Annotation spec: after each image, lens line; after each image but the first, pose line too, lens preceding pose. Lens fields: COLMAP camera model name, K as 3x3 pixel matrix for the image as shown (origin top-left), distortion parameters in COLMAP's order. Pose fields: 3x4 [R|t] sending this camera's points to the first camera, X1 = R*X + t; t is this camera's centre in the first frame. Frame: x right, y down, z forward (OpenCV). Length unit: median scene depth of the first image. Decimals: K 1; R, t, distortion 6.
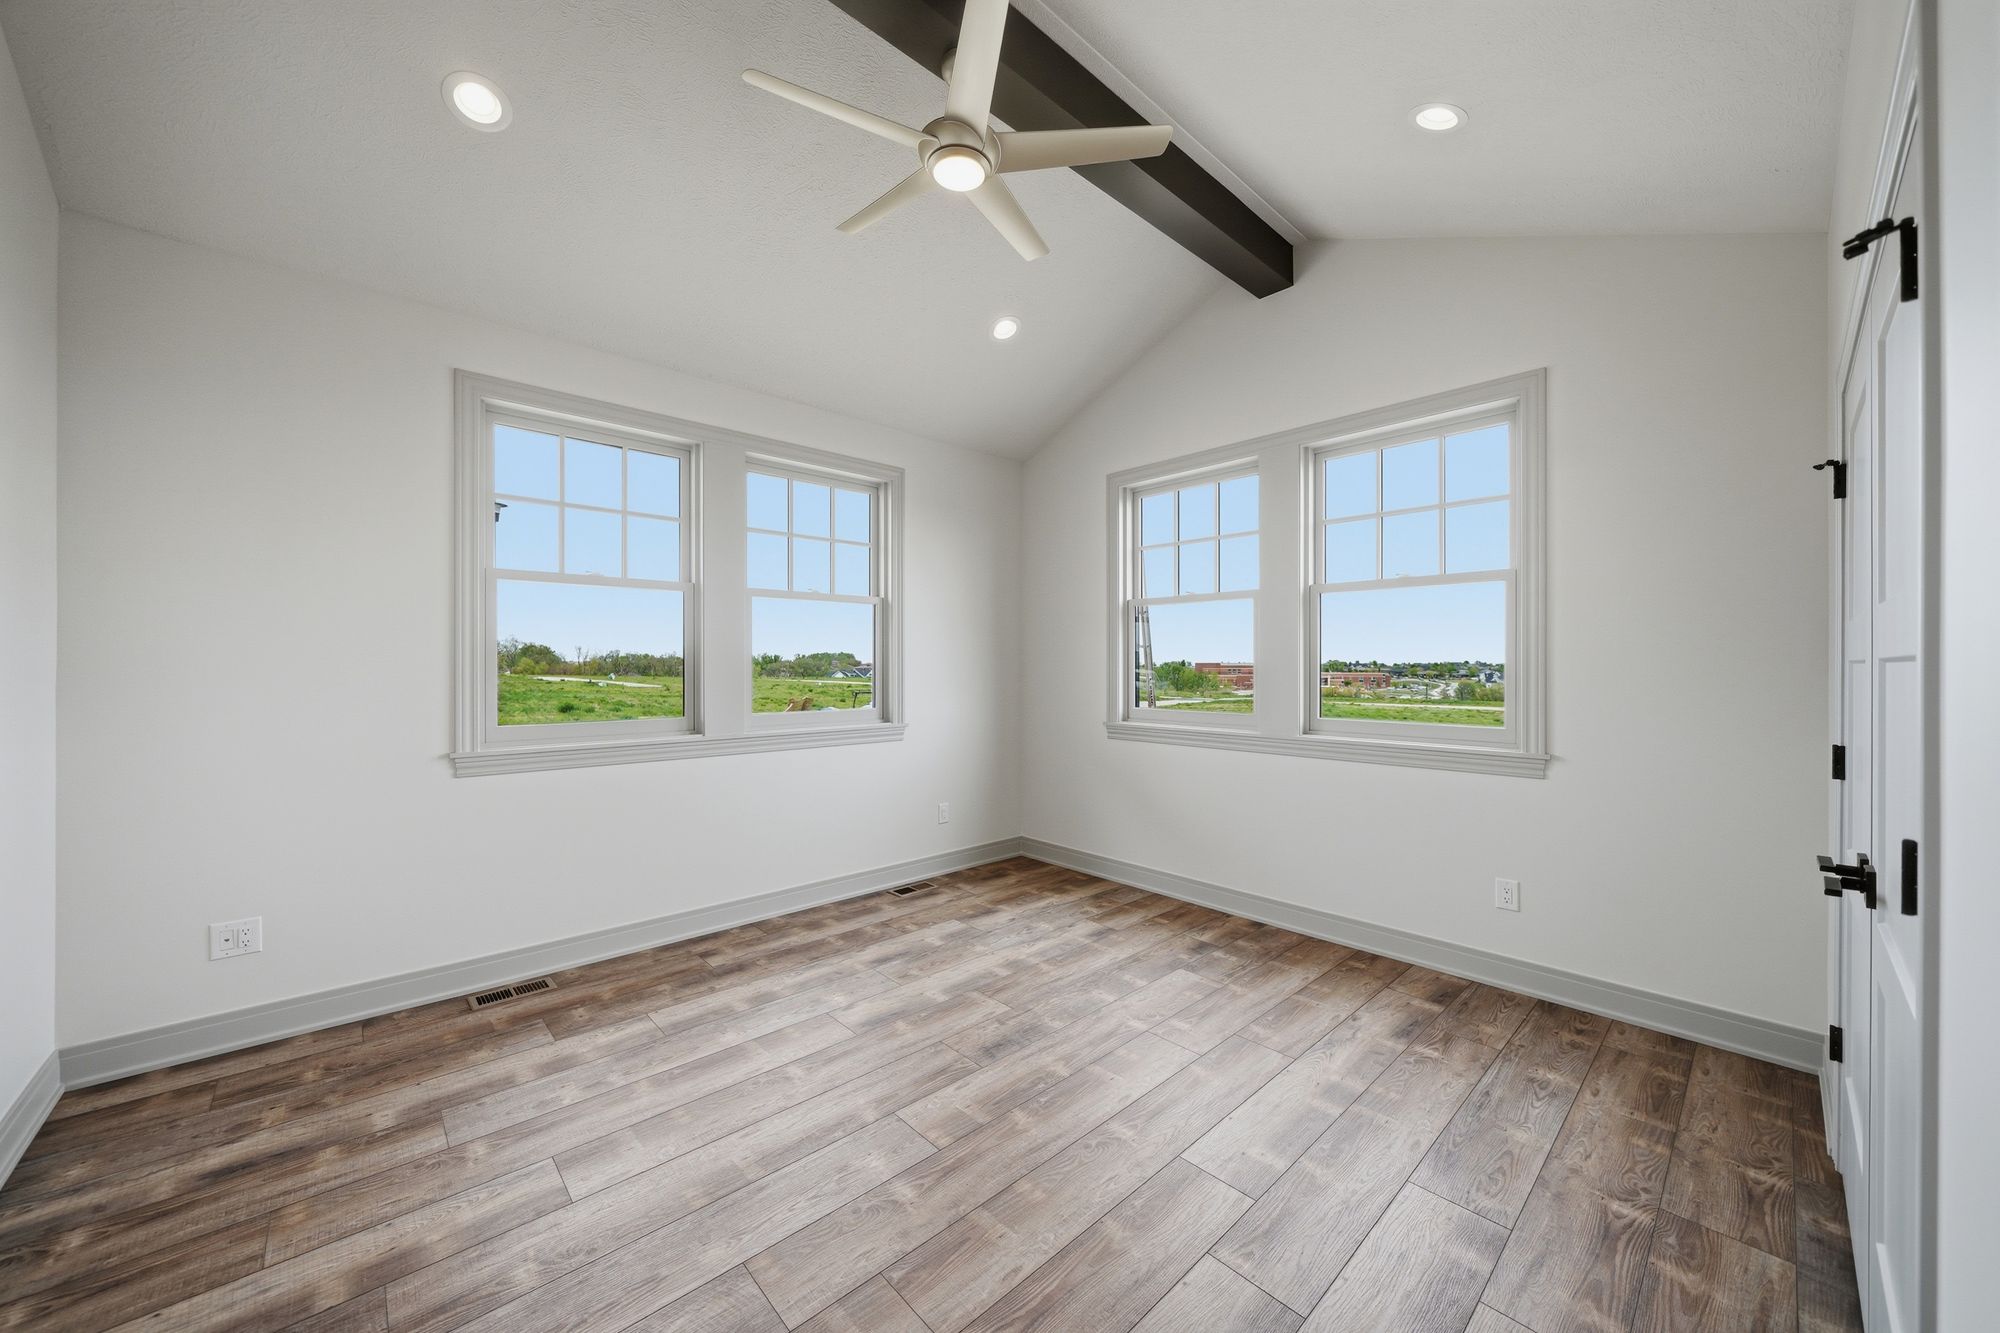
lens RADIAL K [[737.3, 0, 1005.5], [0, 737.3, 669.6], [0, 0, 1]] dist [-0.006378, 0.000009]
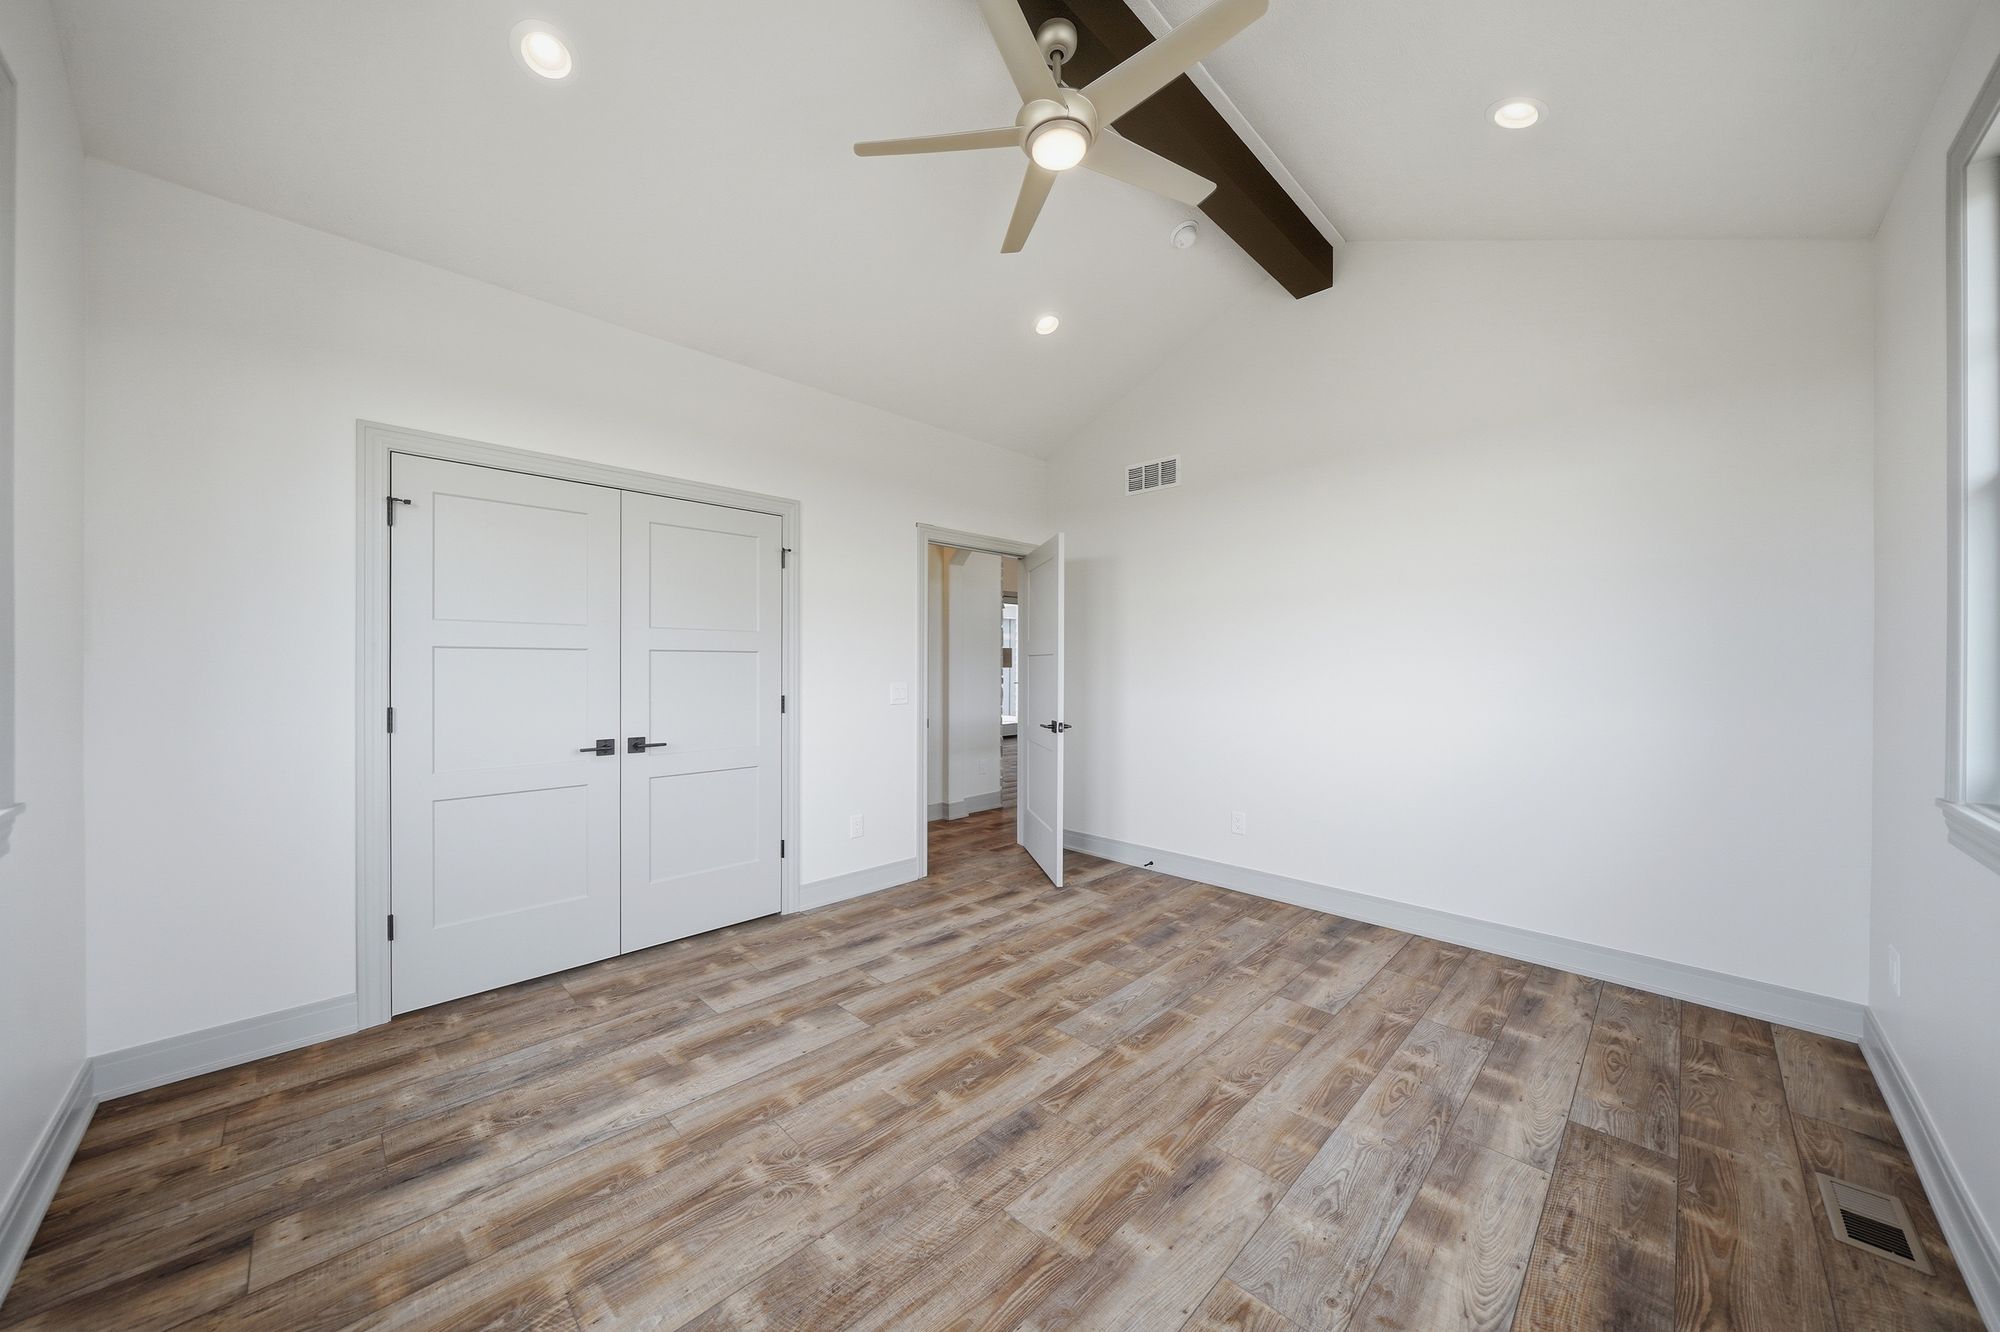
lens RADIAL K [[701.4, 0, 1001.4], [0, 701.4, 666.1], [0, 0, 1]] dist [-0.004062, -0.000024]
pose [[-0.999463, -0.005786, -0.032238, 0.035913], [-0.006130, 0.999925, 0.010597, 0.004310], [0.032174, 0.010789, -0.999424, 1.765460]]
